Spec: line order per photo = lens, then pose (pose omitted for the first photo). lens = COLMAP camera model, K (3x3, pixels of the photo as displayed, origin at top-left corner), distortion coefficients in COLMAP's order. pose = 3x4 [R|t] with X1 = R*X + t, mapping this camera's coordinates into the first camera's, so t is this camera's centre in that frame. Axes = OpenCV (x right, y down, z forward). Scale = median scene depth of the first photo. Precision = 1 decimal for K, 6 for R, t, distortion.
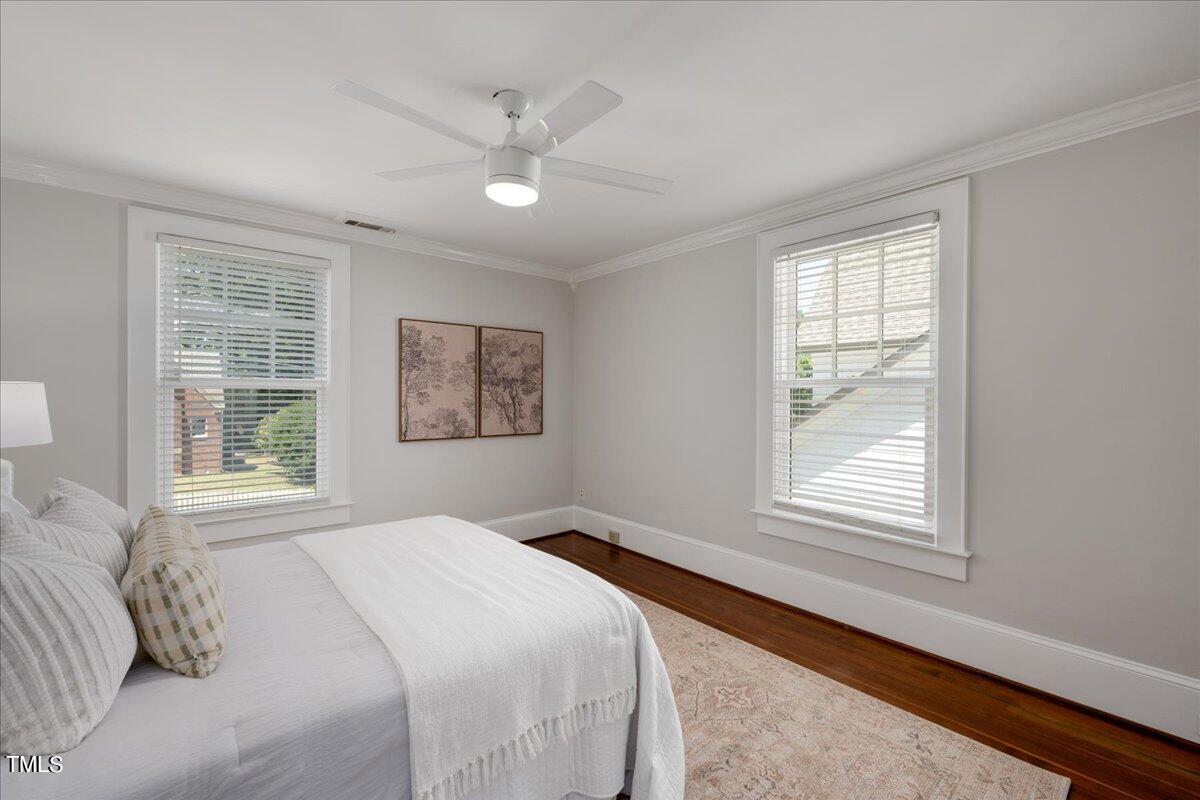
lens RADIAL K [[492.2, 0, 600.0], [0, 492.2, 400.0], [0, 0, 1]] dist [-0.000235, -0.000028]
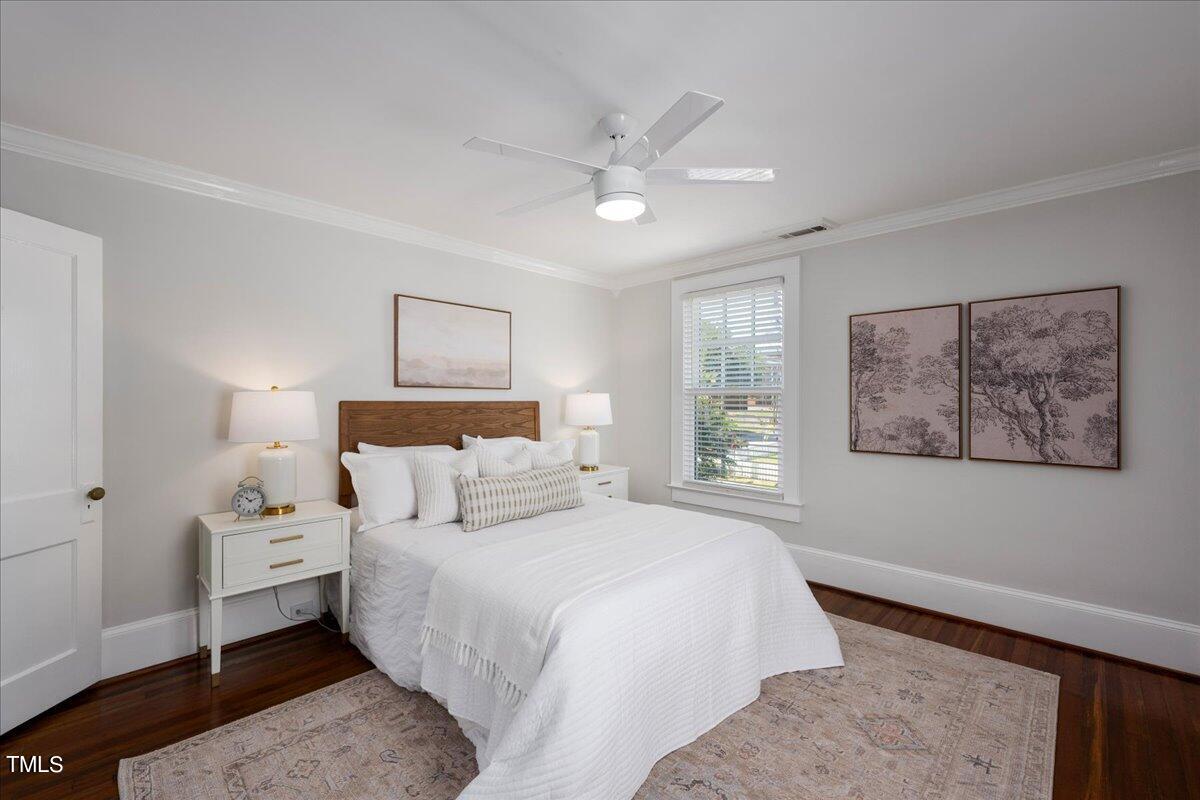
lens RADIAL K [[505.0, 0, 603.0], [0, 505.0, 398.3], [0, 0, 1]] dist [-0.000309, -0.000044]
pose [[0.101541, -0.003058, -0.994827, 0.417013], [-0.007024, 0.999968, -0.003791, -0.005513], [0.994807, 0.007373, 0.101516, 0.395070]]
